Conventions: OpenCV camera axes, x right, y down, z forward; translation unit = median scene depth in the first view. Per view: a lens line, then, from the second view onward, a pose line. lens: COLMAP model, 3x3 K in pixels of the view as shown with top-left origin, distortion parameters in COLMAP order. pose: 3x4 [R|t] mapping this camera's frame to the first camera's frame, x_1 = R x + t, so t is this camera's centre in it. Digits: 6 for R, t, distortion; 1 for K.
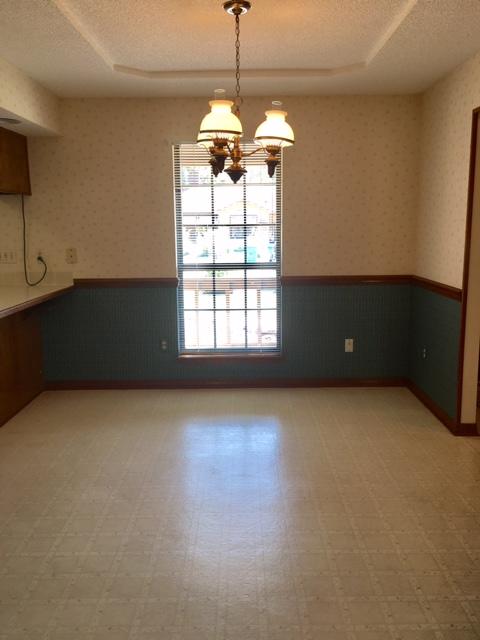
lens RADIAL K [[554.9, 0, 238.9], [0, 554.9, 304.0], [0, 0, 1]] dist [0.083290, 0.004160]
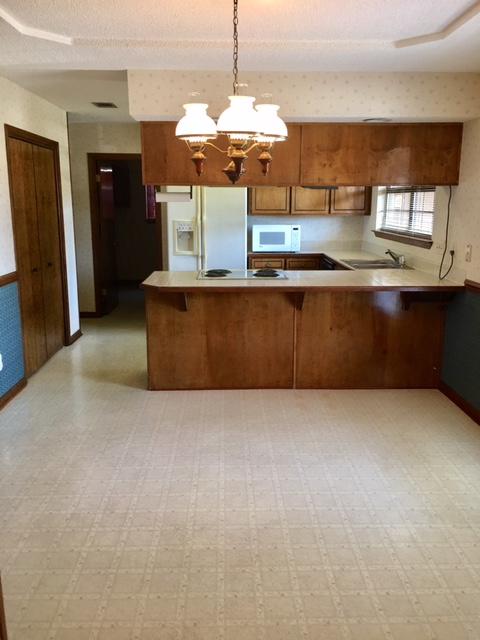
lens RADIAL K [[531.5, 0, 243.1], [0, 531.5, 319.5], [0, 0, 1]] dist [0.085076, -0.106258]
pose [[0.041520, 0.226650, -0.973091, 0.542147], [-0.146065, 0.964844, 0.218497, -0.119311], [0.988403, 0.133062, 0.073166, 0.602303]]
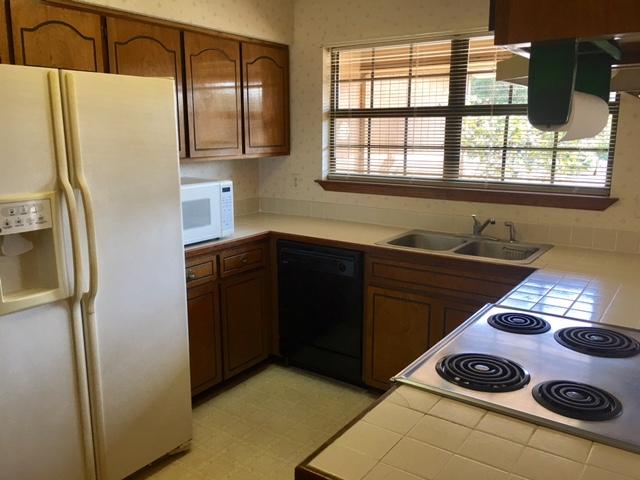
lens RADIAL K [[545.4, 0, 315.0], [0, 545.4, 241.1], [0, 0, 1]] dist [0.079611, -0.120575]
pose [[0.824797, 0.122230, -0.552060, -0.384903], [-0.088843, 0.992243, 0.086955, -0.068576], [0.558406, -0.022673, 0.829258, 0.311063]]
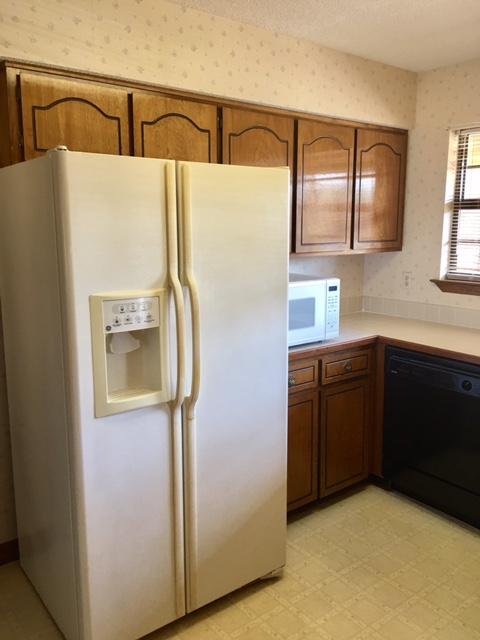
lens RADIAL K [[545.4, 0, 245.0], [0, 545.4, 316.6], [0, 0, 1]] dist [0.079611, -0.120575]
pose [[0.630093, 0.141304, -0.763555, -0.443506], [-0.118321, 0.989293, 0.085440, -0.072755], [0.767453, 0.036509, 0.640065, 0.342528]]
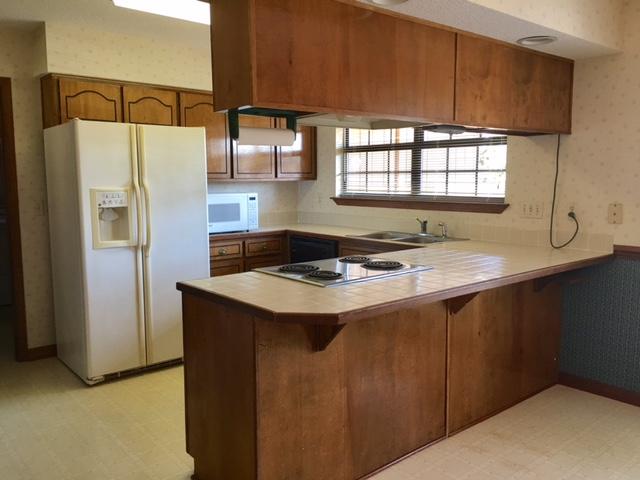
lens RADIAL K [[545.4, 0, 315.0], [0, 545.4, 241.1], [0, 0, 1]] dist [0.079611, -0.120575]
pose [[0.651858, 0.095937, -0.752248, -0.007421], [-0.110348, 0.993407, 0.031072, -0.029294], [0.750269, 0.062755, 0.658147, 0.232836]]
